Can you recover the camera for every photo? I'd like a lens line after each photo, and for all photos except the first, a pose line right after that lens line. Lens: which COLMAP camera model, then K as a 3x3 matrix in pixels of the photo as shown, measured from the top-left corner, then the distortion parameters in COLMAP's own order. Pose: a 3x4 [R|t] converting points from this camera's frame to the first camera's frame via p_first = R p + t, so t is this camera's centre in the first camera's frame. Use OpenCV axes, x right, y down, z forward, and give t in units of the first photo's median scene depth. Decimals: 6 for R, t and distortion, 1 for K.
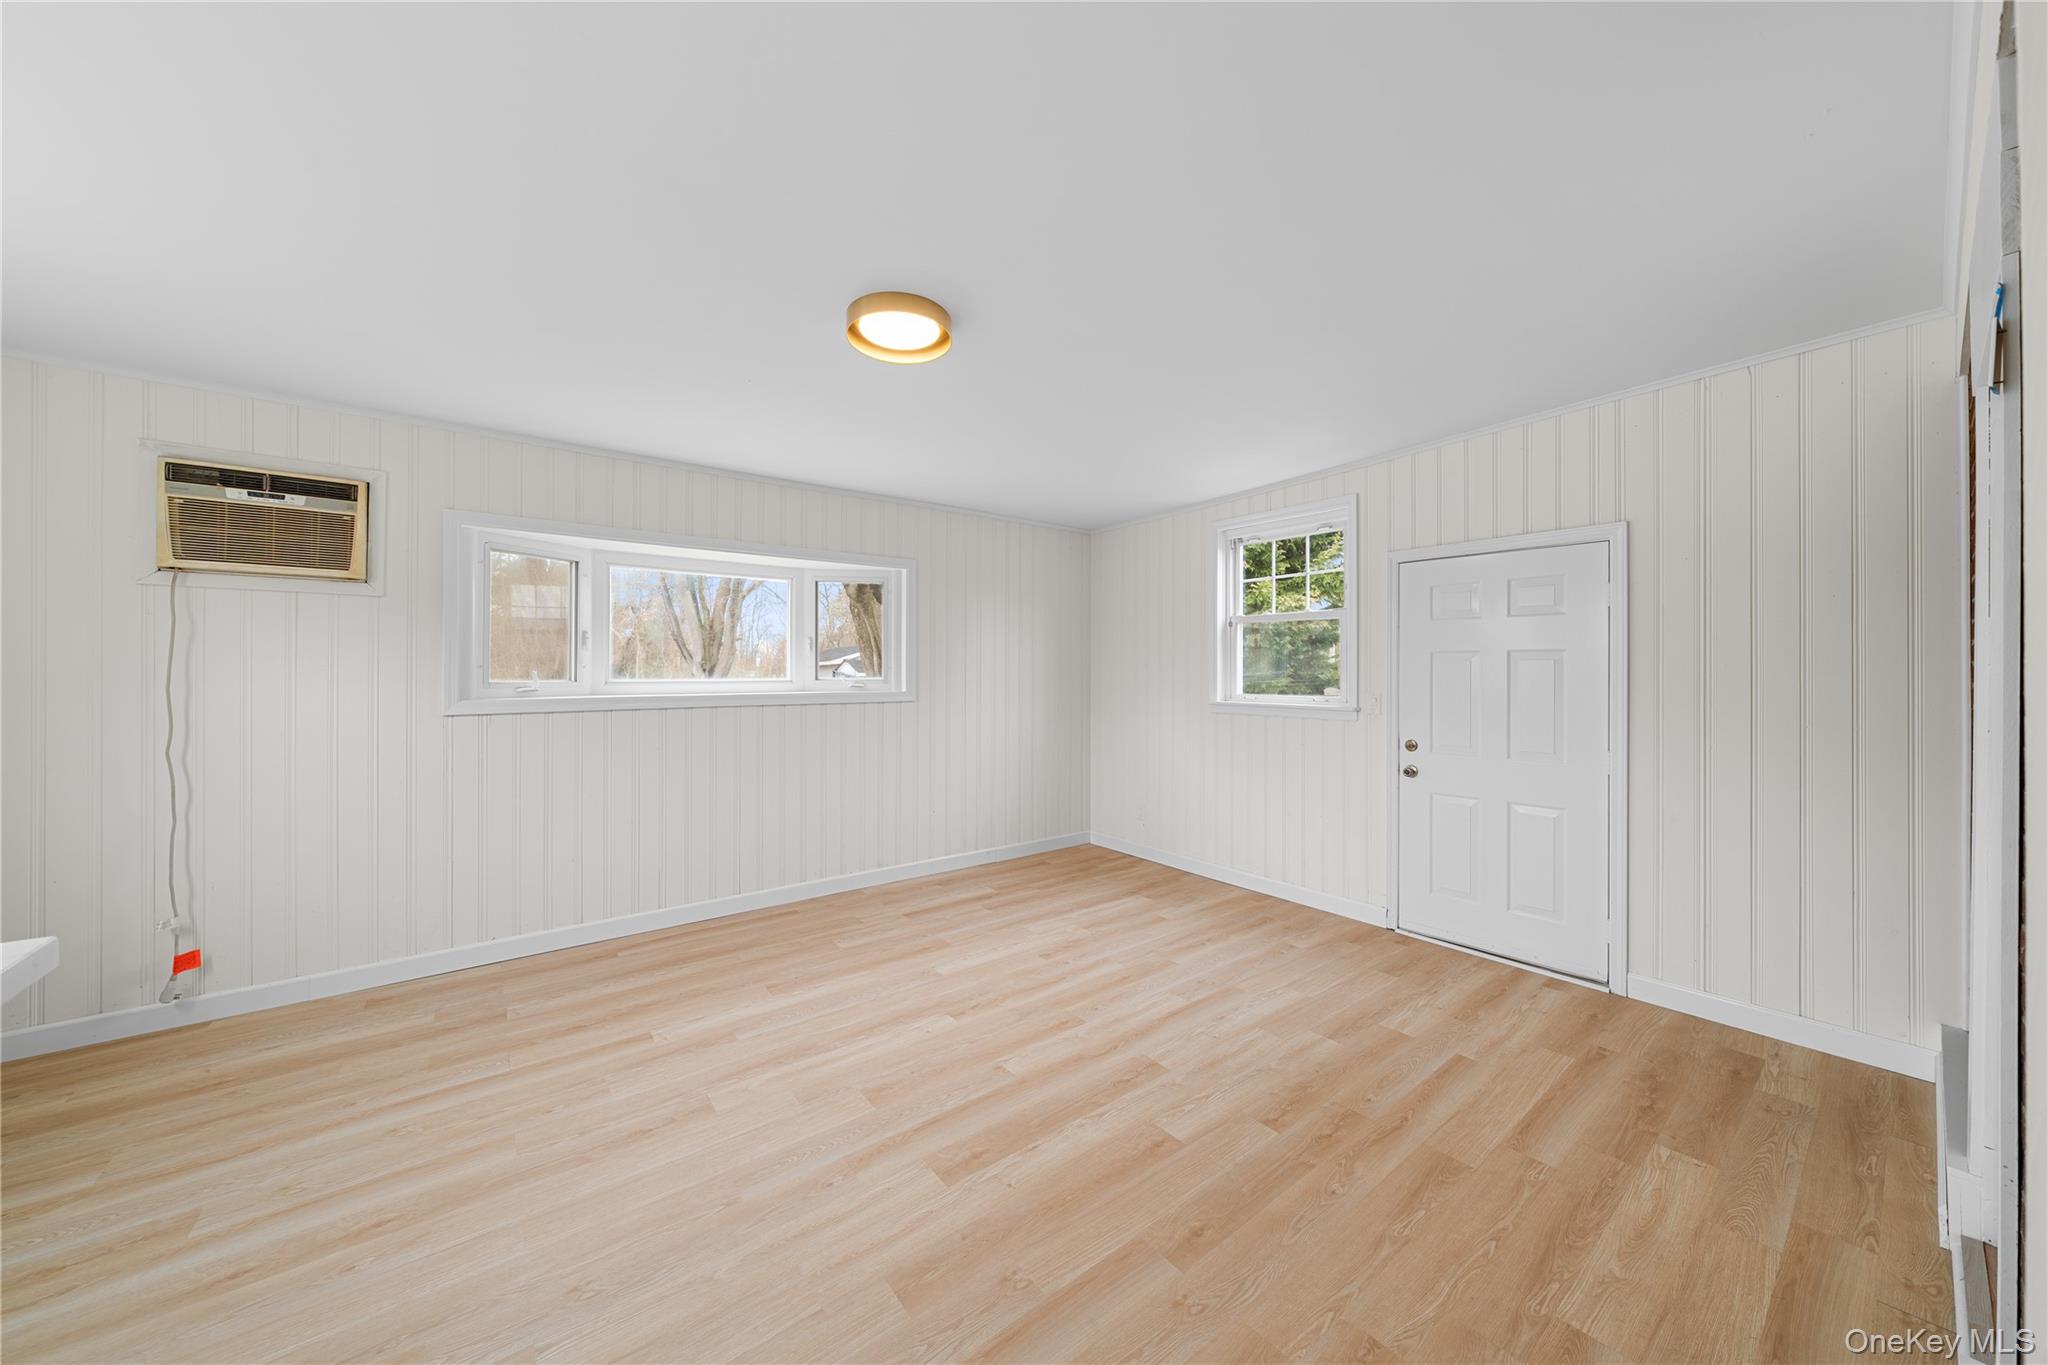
lens RADIAL K [[698.2, 0, 1032.3], [0, 698.2, 672.0], [0, 0, 1]] dist [-0.003166, 0.000581]
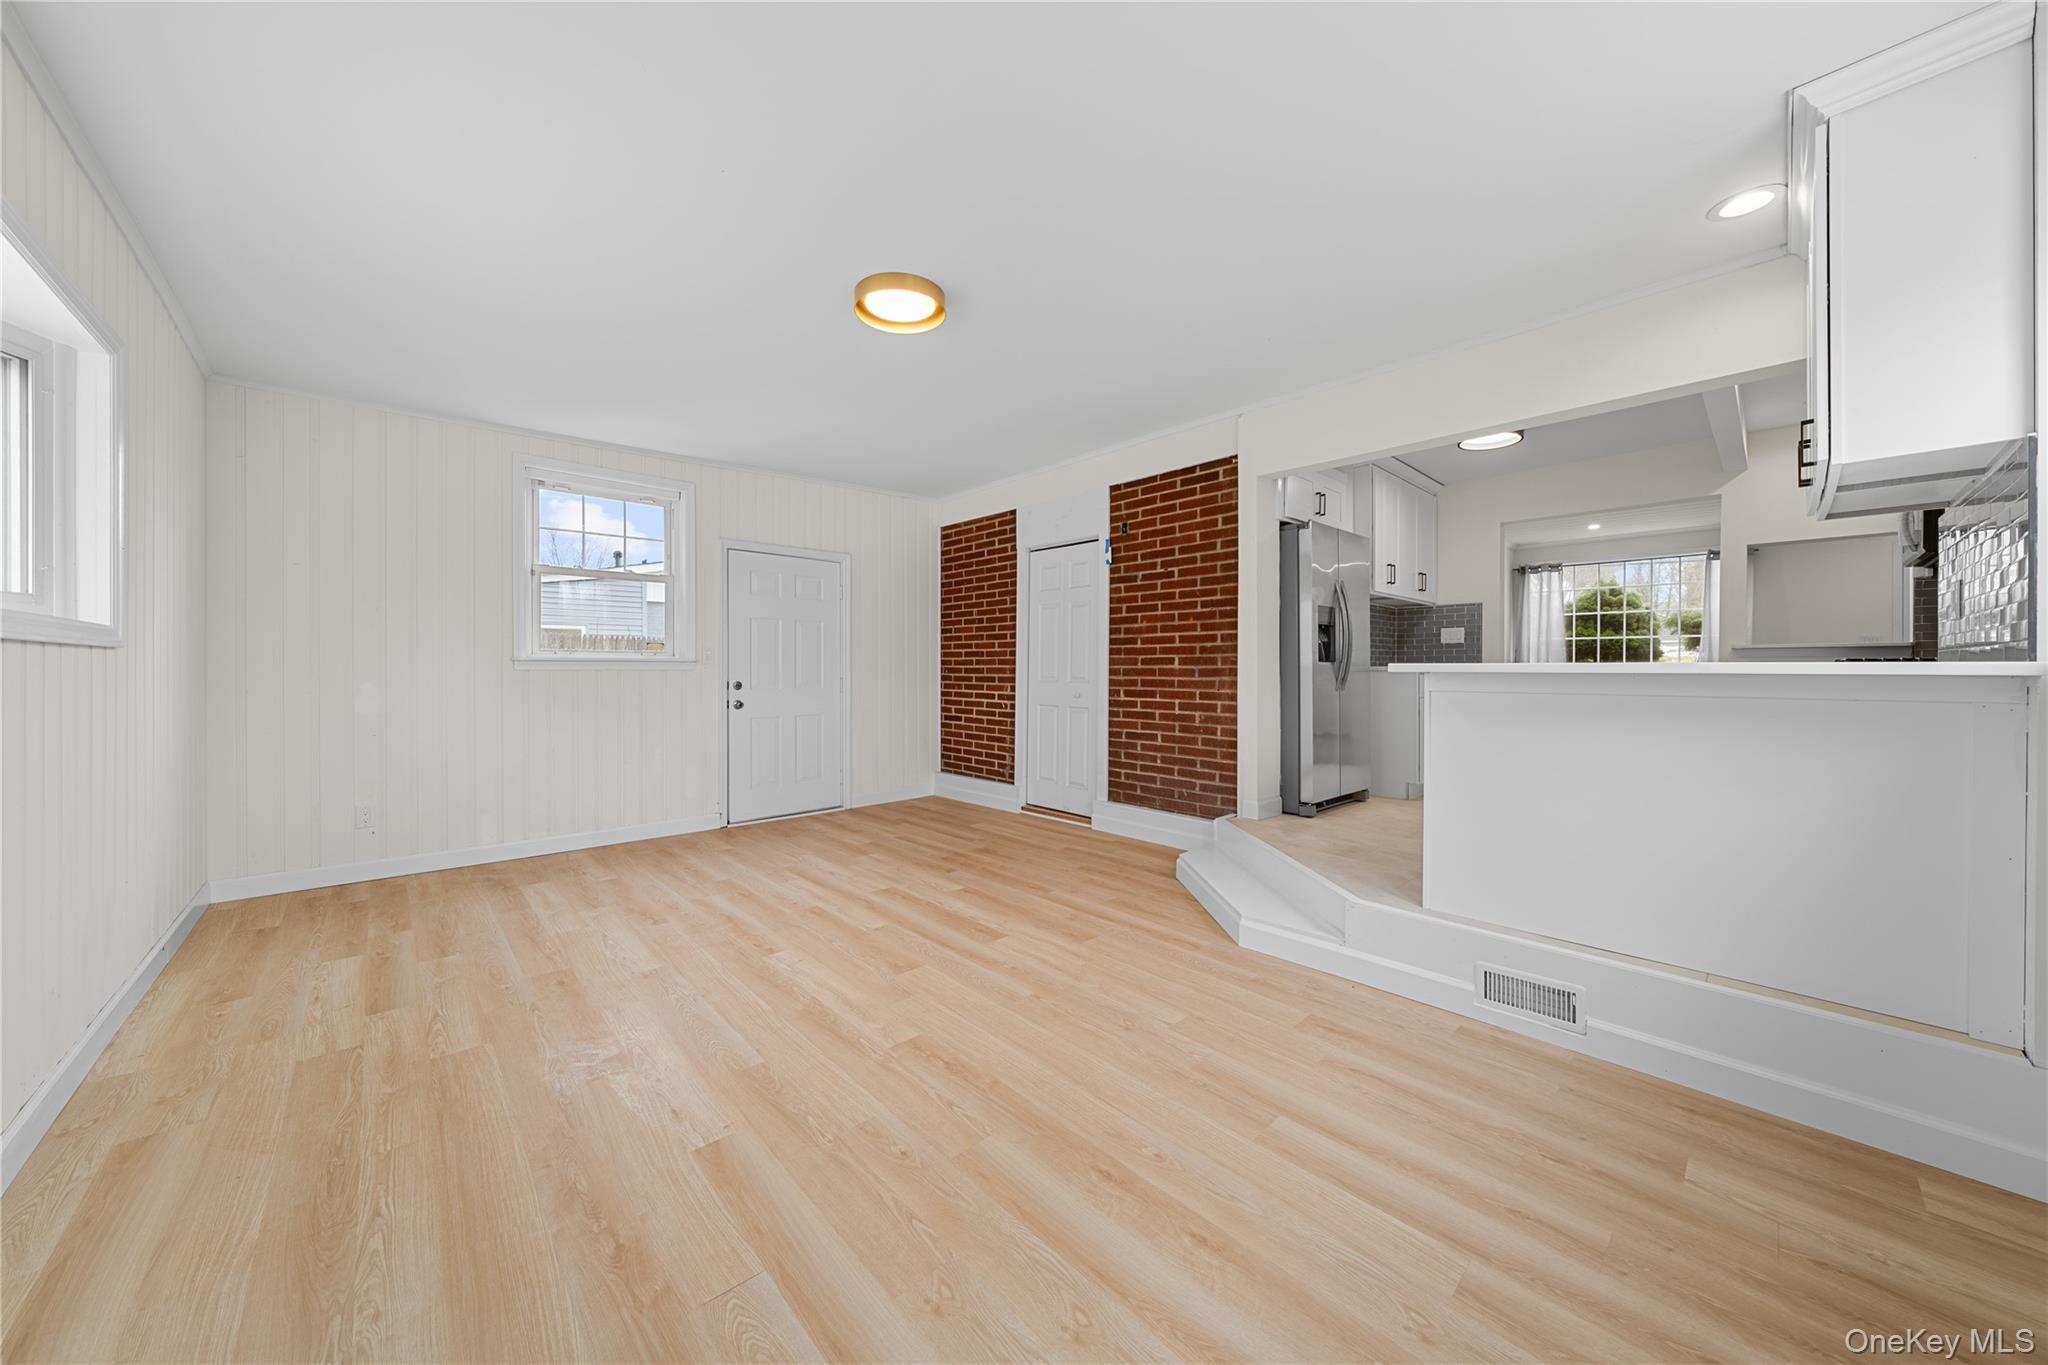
lens RADIAL K [[698.2, 0, 1023.2], [0, 698.2, 670.8], [0, 0, 1]] dist [-0.003166, 0.000581]
pose [[-0.078277, -0.005098, 0.996919, -1.007417], [0.000534, 0.999987, 0.005156, 0.082959], [-0.996931, 0.000936, -0.078273, 0.654955]]
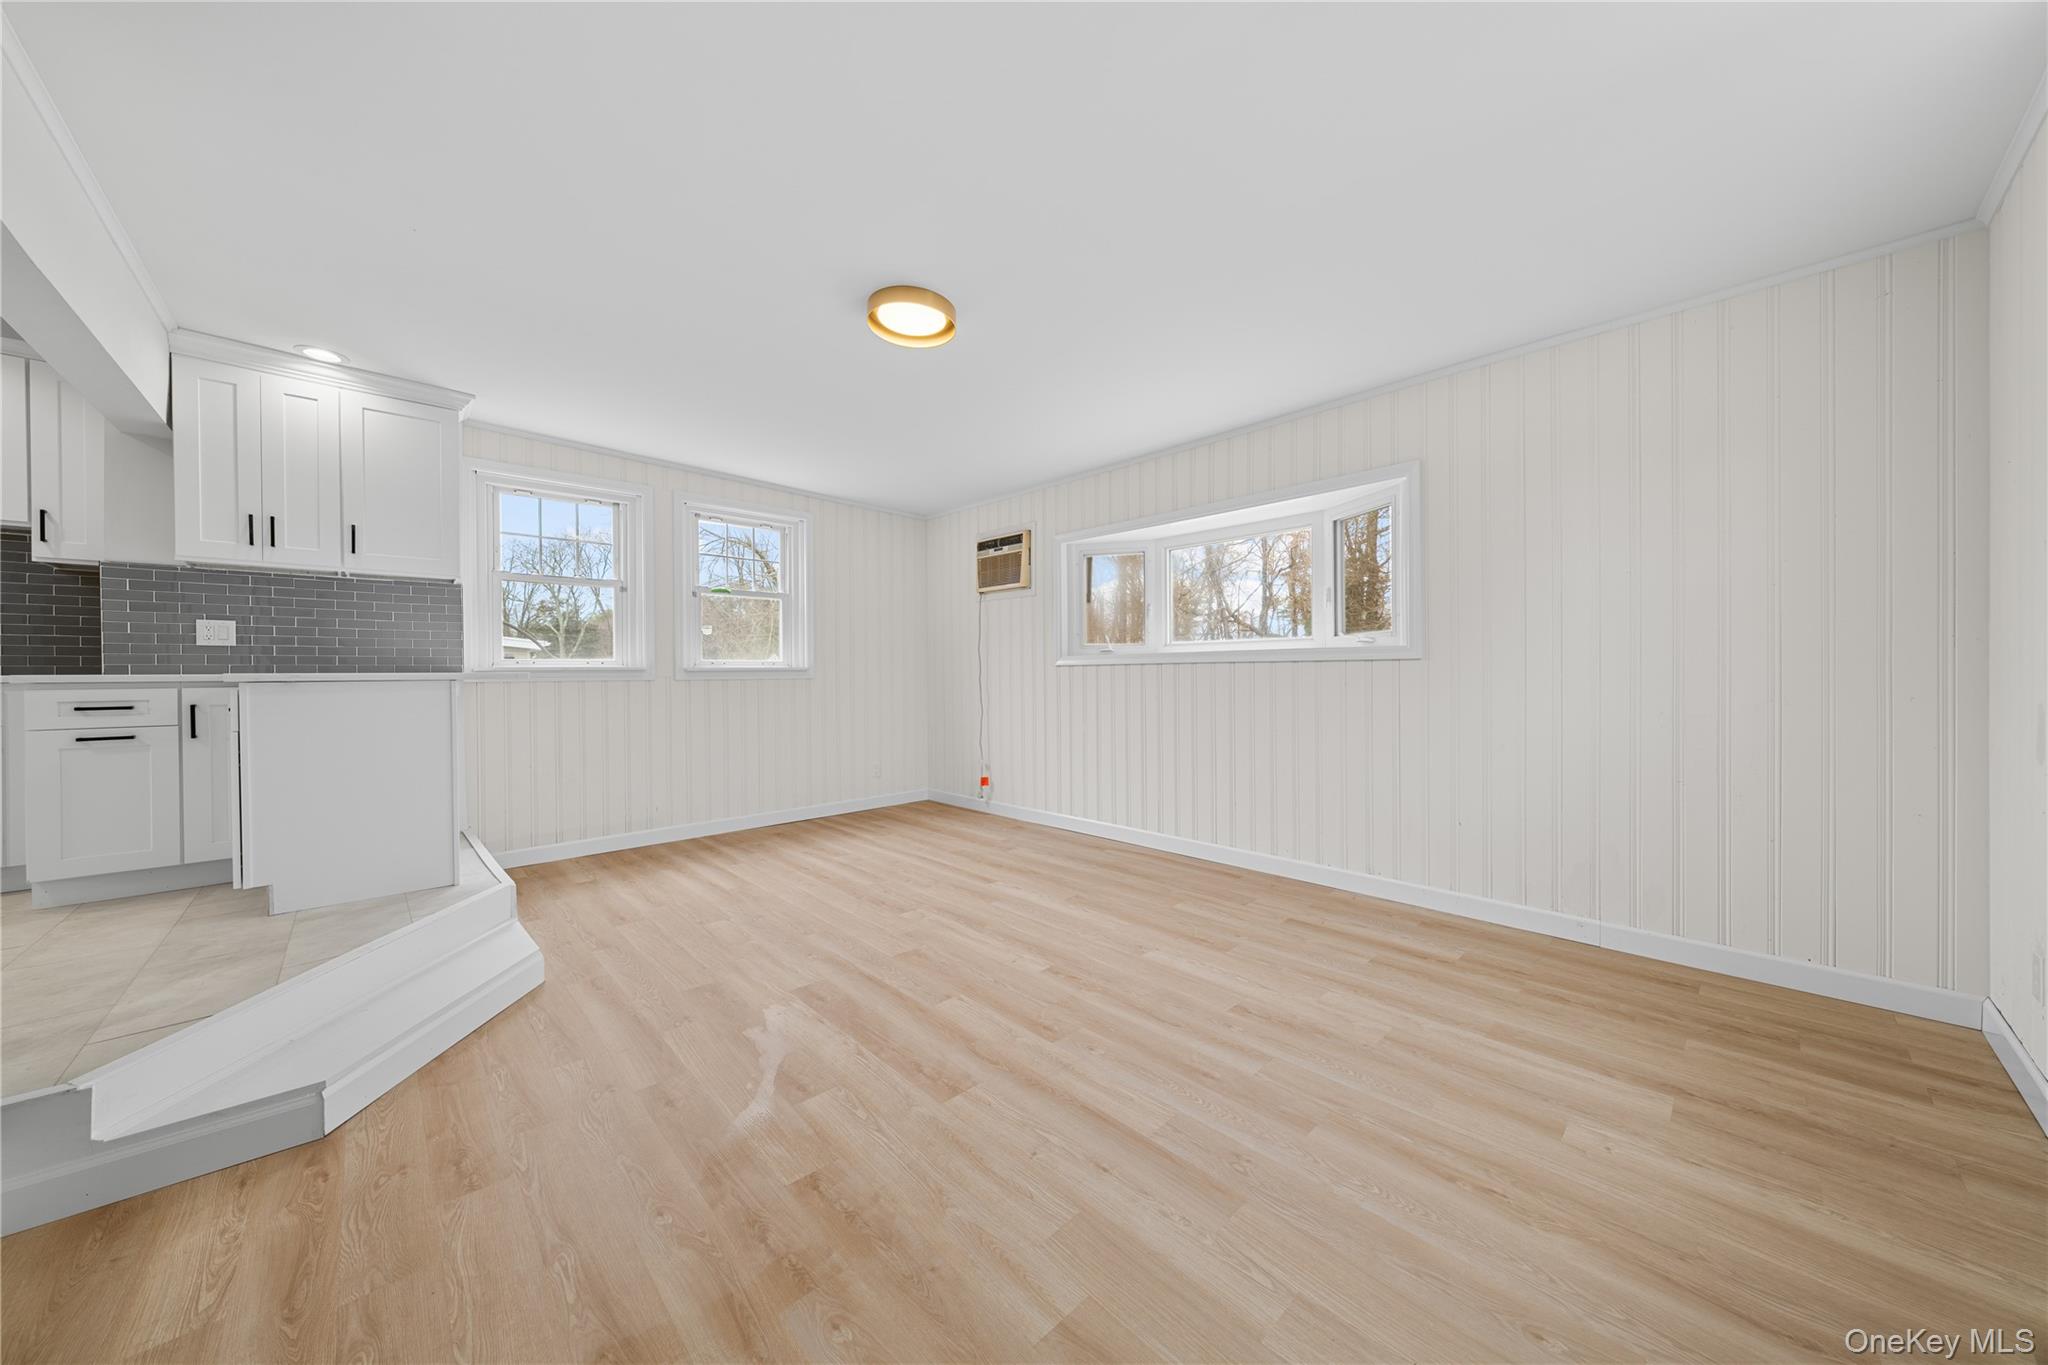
lens RADIAL K [[698.2, 0, 1030.6], [0, 698.2, 677.8], [0, 0, 1]] dist [-0.003166, 0.000581]
pose [[0.100236, 0.004317, -0.994954, 0.744264], [0.003789, 0.999982, 0.004721, 0.083651], [0.994957, -0.004243, 0.100218, 0.796007]]
